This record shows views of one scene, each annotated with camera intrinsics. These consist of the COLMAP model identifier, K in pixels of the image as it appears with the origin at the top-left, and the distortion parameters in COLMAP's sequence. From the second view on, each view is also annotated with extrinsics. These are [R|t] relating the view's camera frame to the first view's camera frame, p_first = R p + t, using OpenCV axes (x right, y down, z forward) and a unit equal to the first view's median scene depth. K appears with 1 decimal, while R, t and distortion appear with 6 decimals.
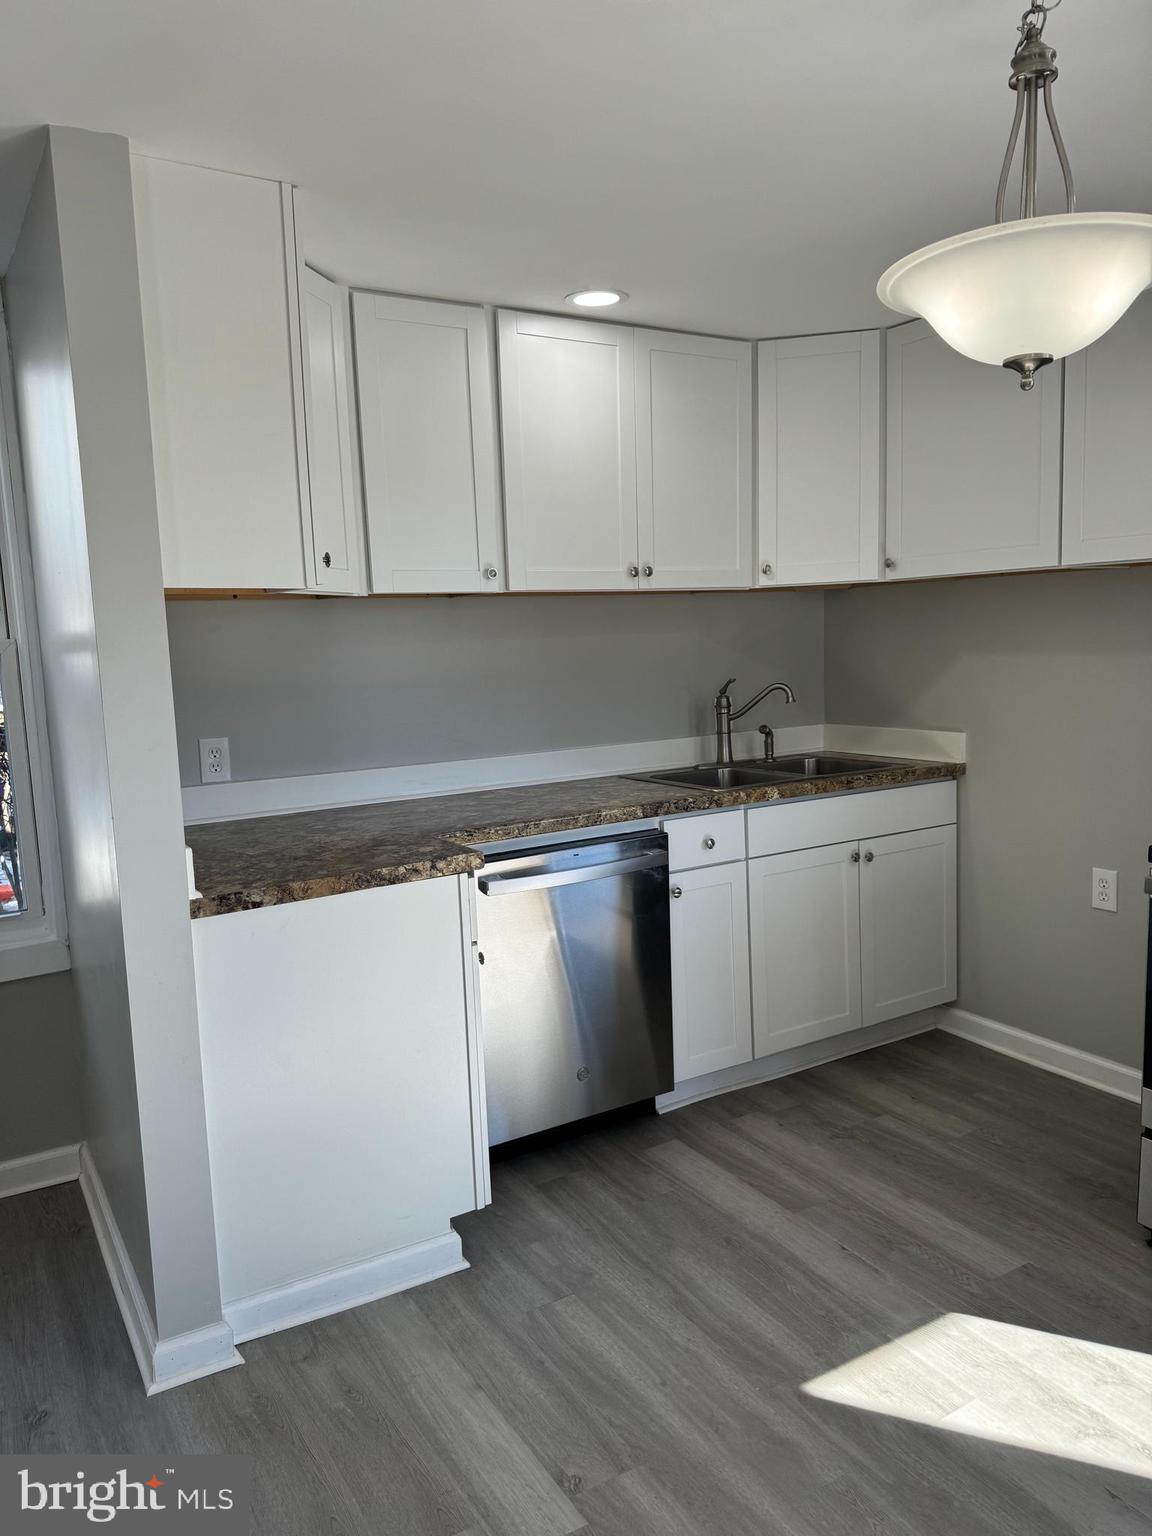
lens RADIAL K [[1082.5, 0, 563.1], [0, 1082.5, 776.0], [0, 0, 1]] dist [0.069703, -0.091222]
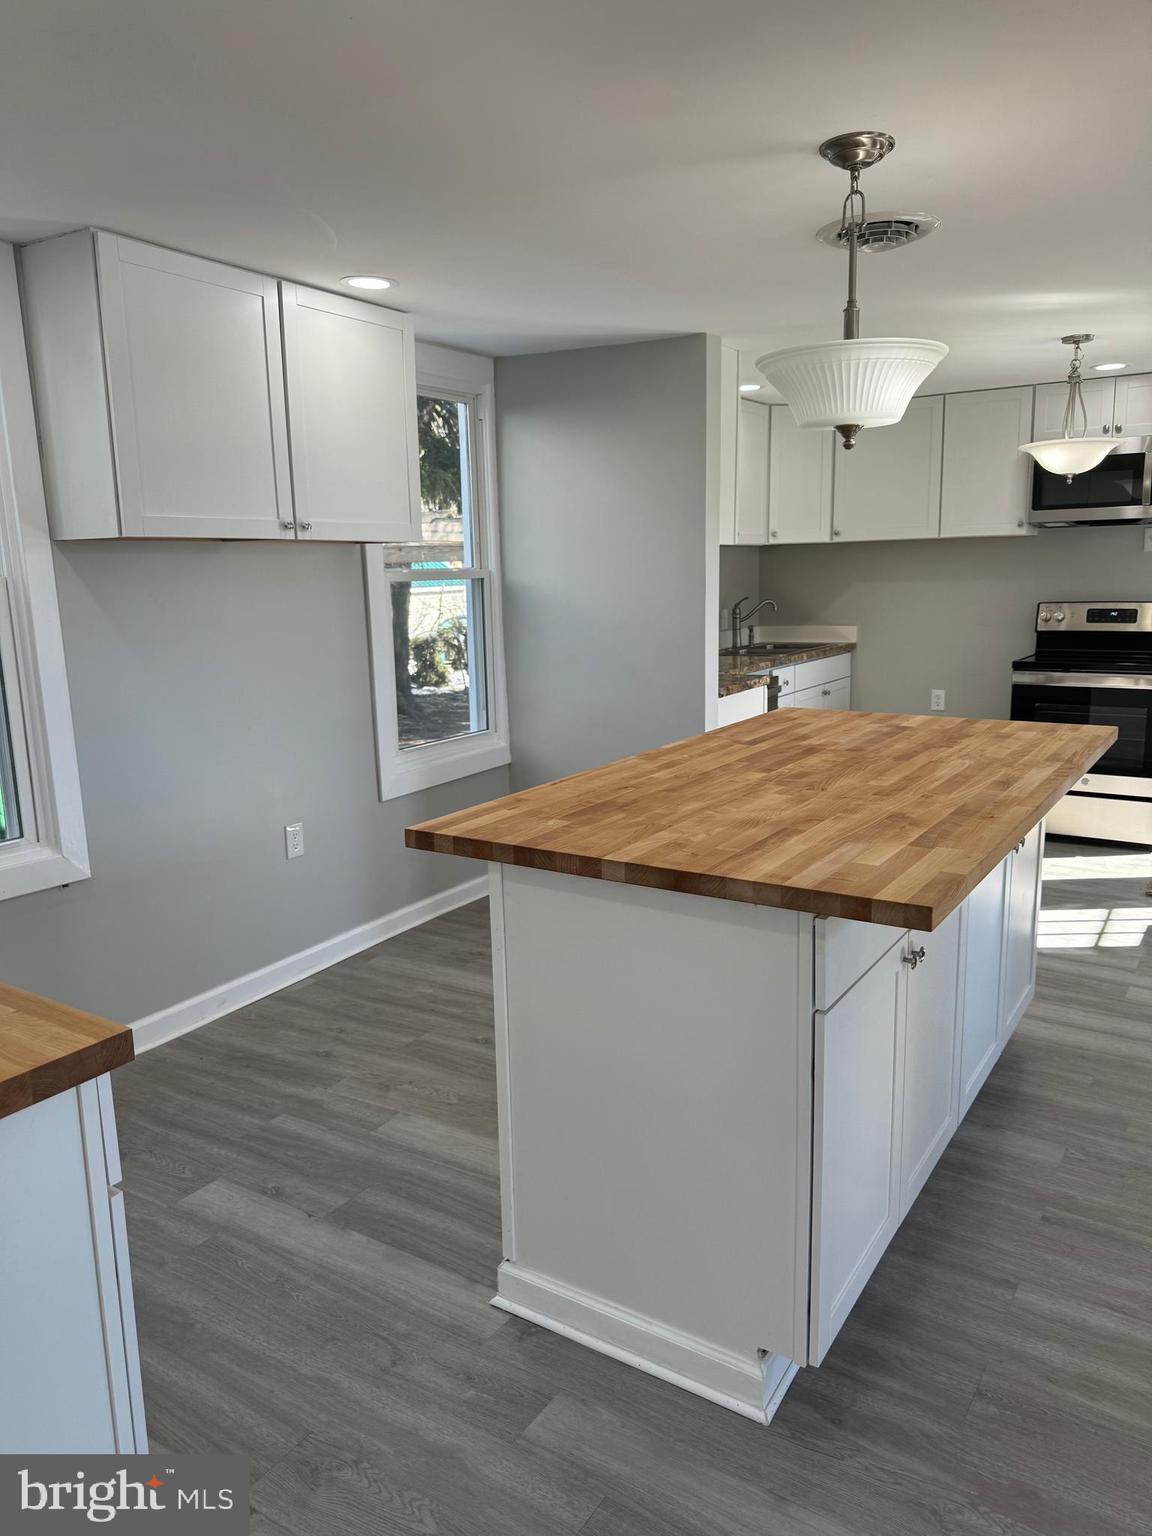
lens RADIAL K [[1082.5, 0, 579.0], [0, 1082.5, 772.4], [0, 0, 1]] dist [0.069703, -0.091222]
pose [[0.898070, -0.068833, 0.434433, -1.034964], [0.050141, 0.997262, 0.054357, 0.099388], [-0.436985, -0.027034, 0.899062, -0.548329]]
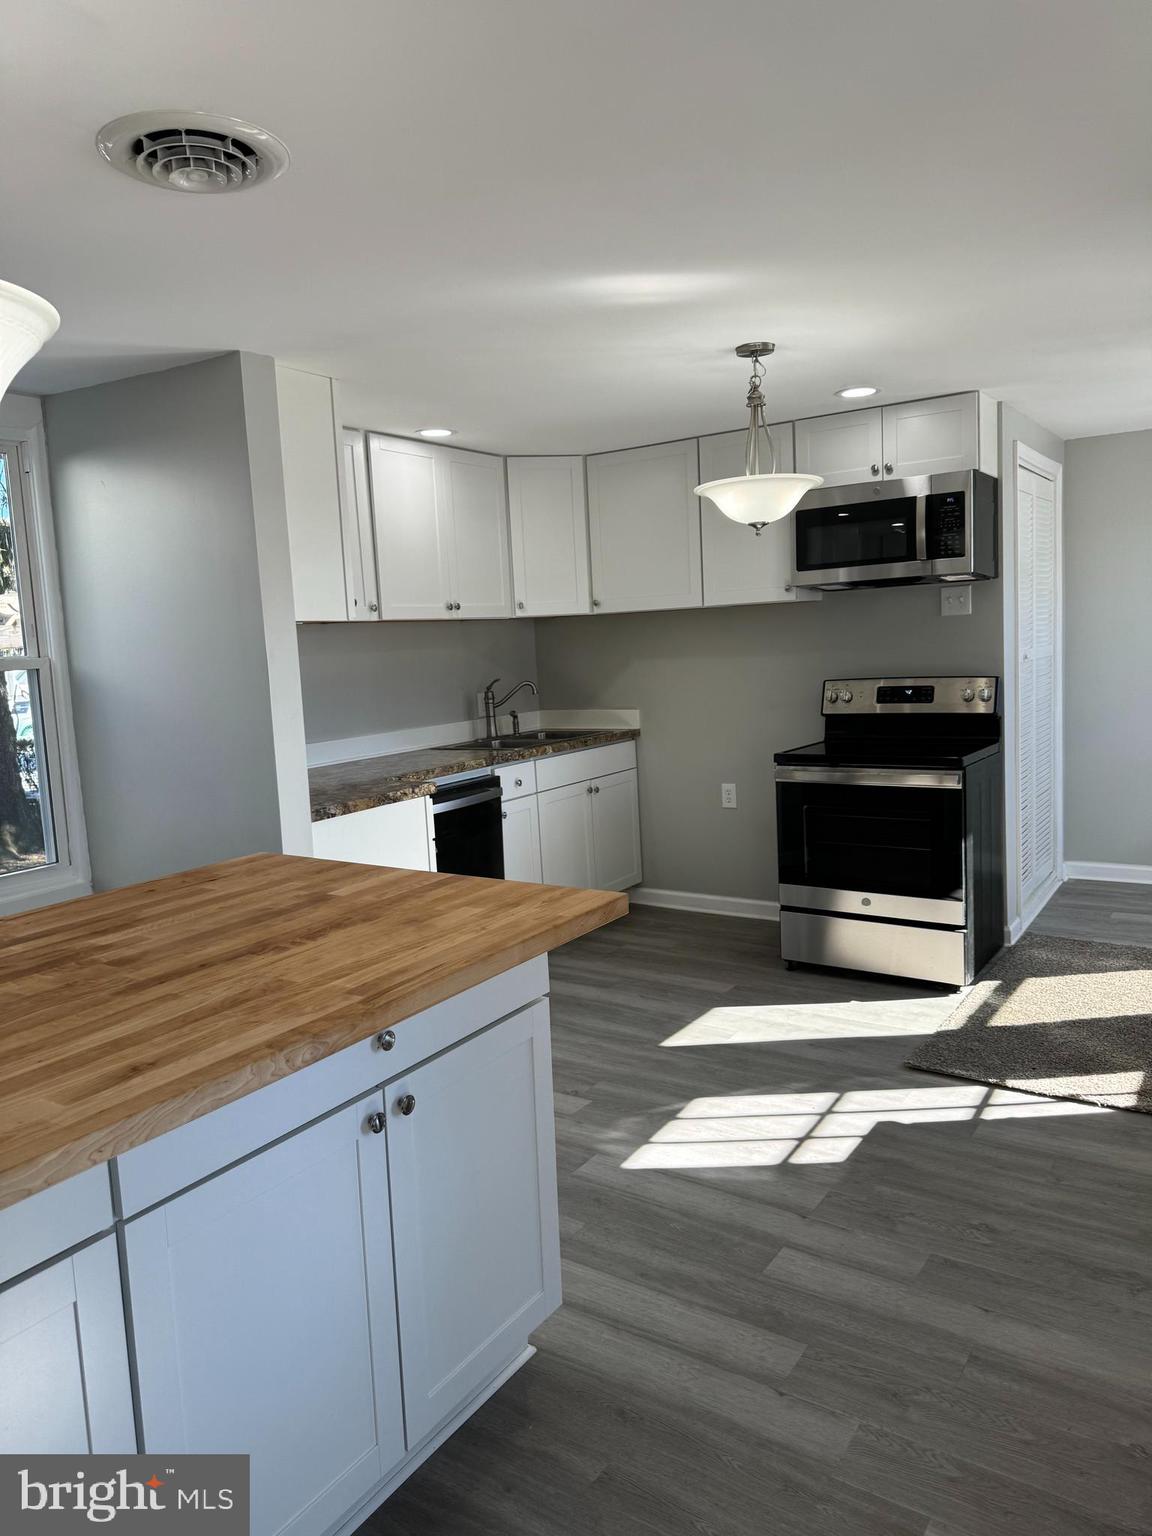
lens RADIAL K [[1082.5, 0, 567.1], [0, 1082.5, 761.5], [0, 0, 1]] dist [0.069703, -0.091222]
pose [[0.905240, -0.057813, 0.420948, -0.457316], [0.072284, 0.997213, -0.018488, 0.066960], [-0.418706, 0.047164, 0.906896, -0.436261]]
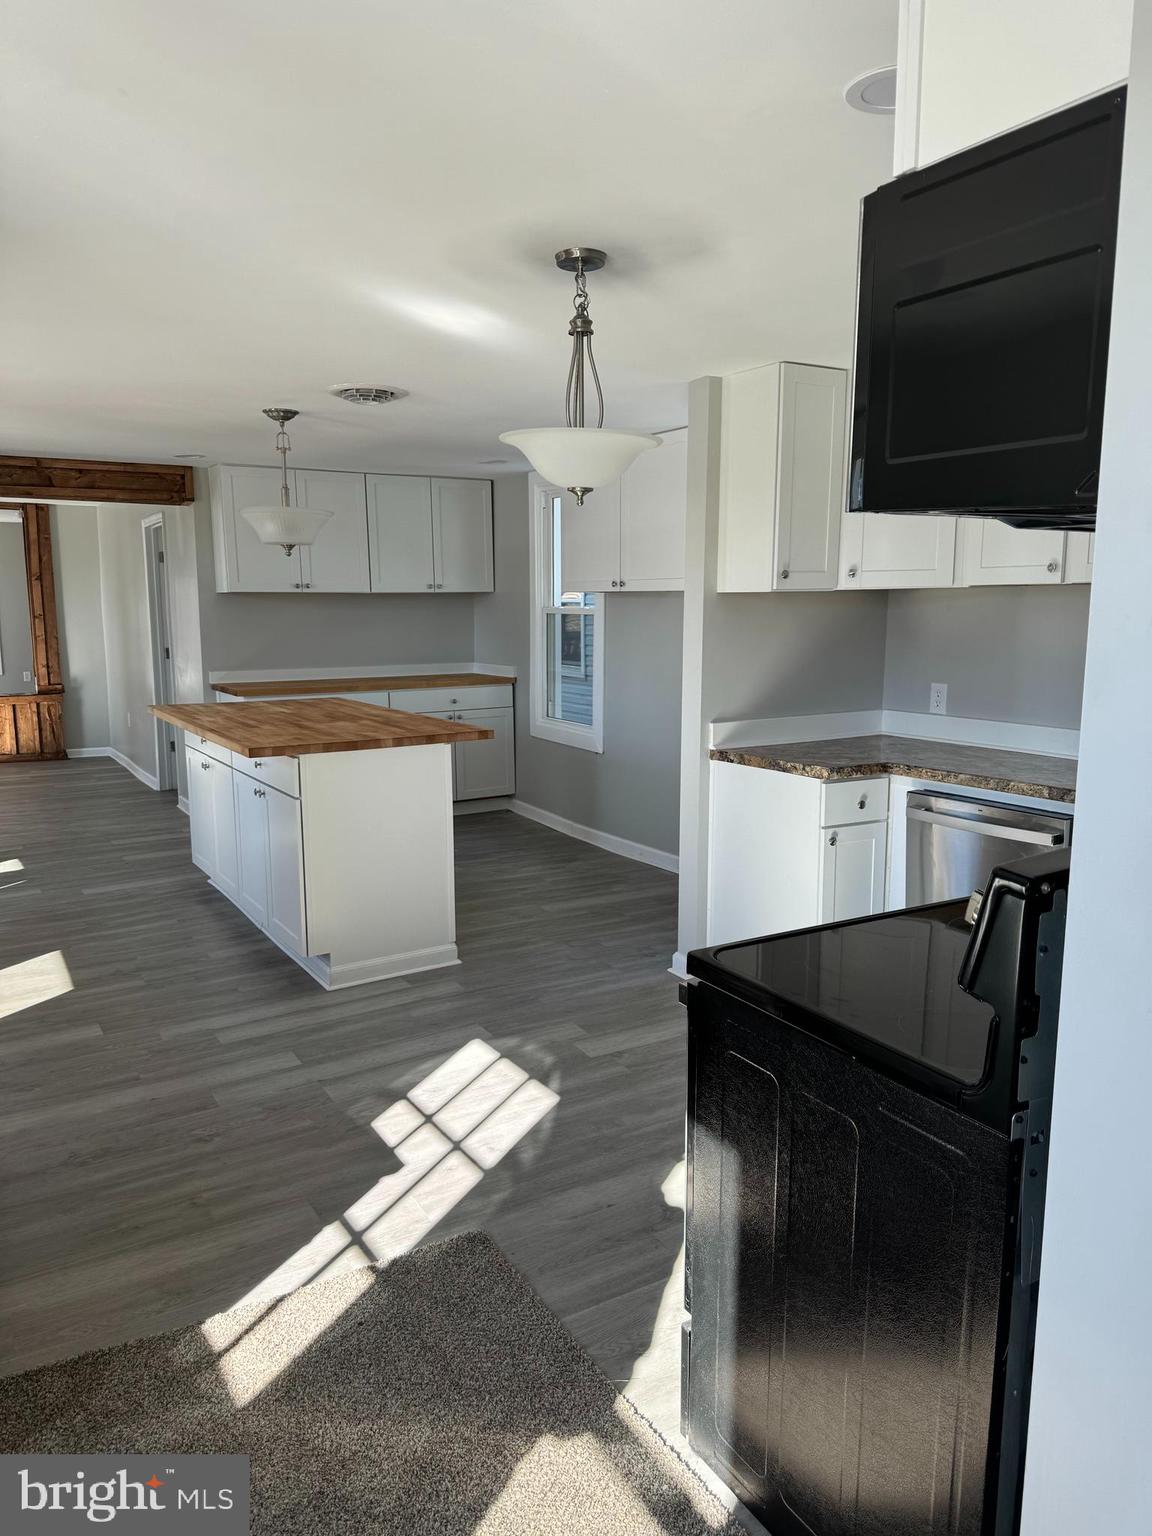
lens RADIAL K [[1082.5, 0, 576.1], [0, 1082.5, 769.4], [0, 0, 1]] dist [0.069703, -0.091222]
pose [[0.010156, 0.185442, -0.982603, 1.092822], [-0.133299, 0.974134, 0.182466, -0.118272], [0.991024, 0.129127, 0.034613, 0.470623]]
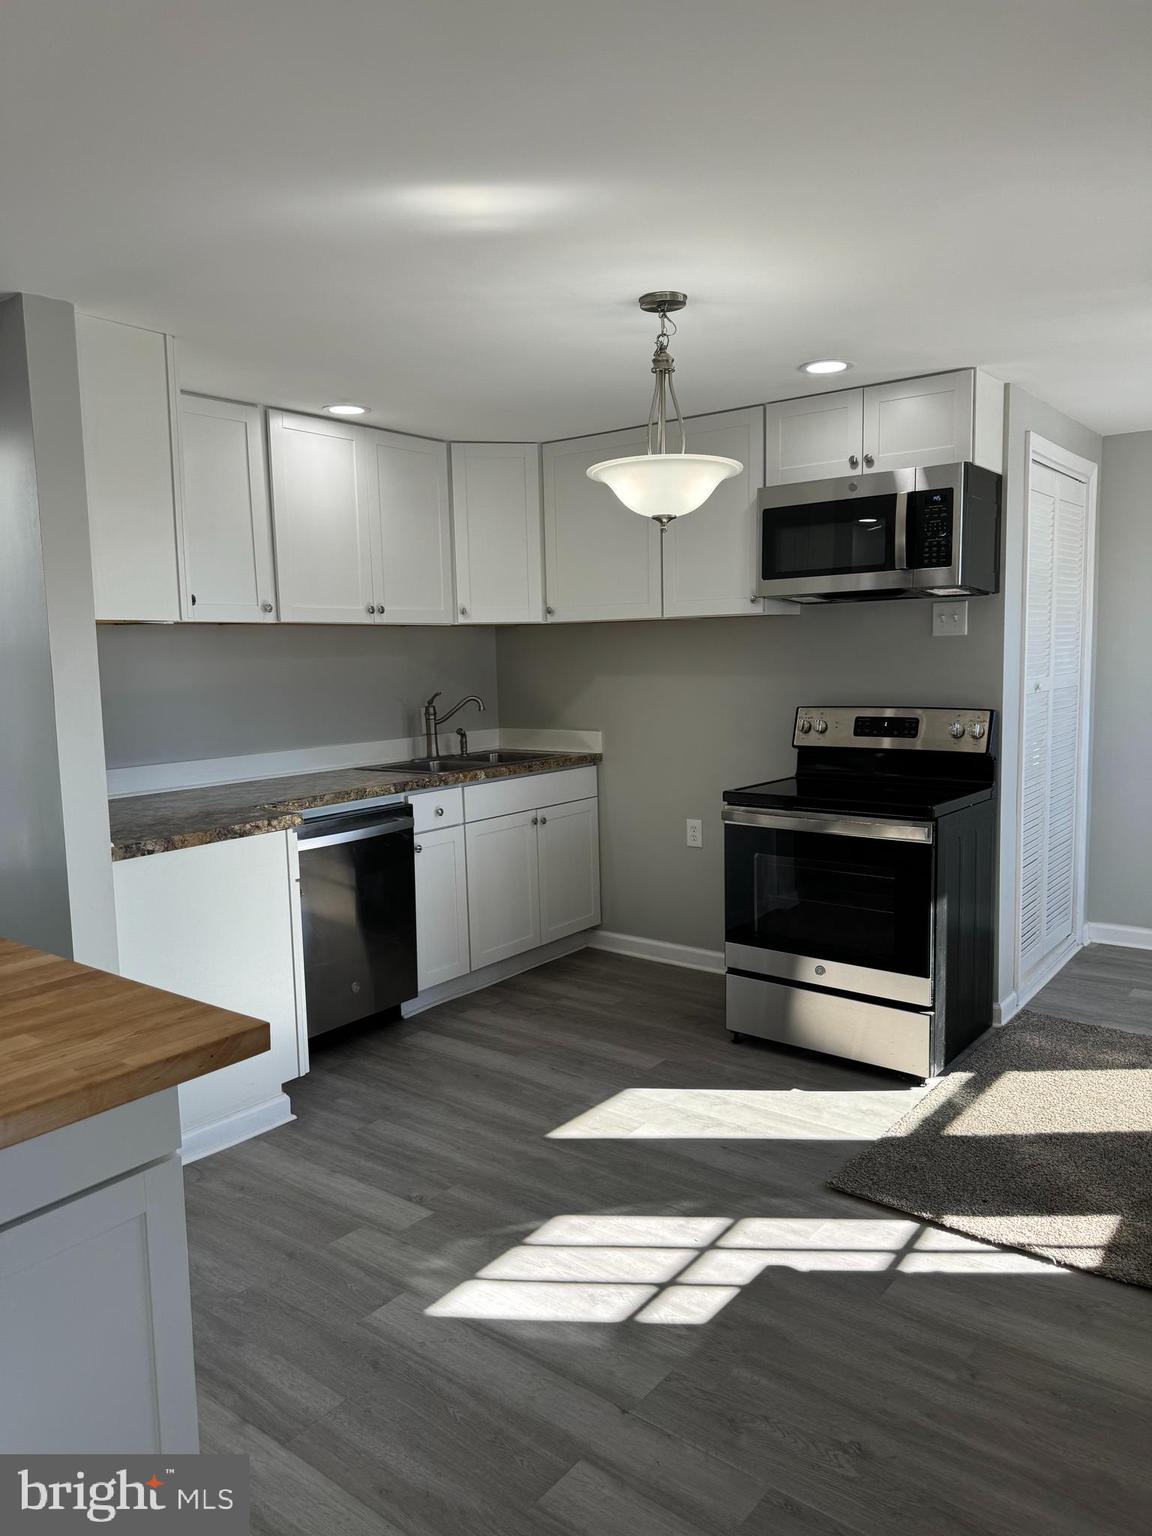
lens RADIAL K [[1082.5, 0, 571.2], [0, 1082.5, 777.0], [0, 0, 1]] dist [0.069703, -0.091222]
pose [[0.932484, -0.027449, 0.360168, -0.201988], [0.035254, 0.999264, -0.015119, 0.045754], [-0.359488, 0.026795, 0.932765, -0.334089]]
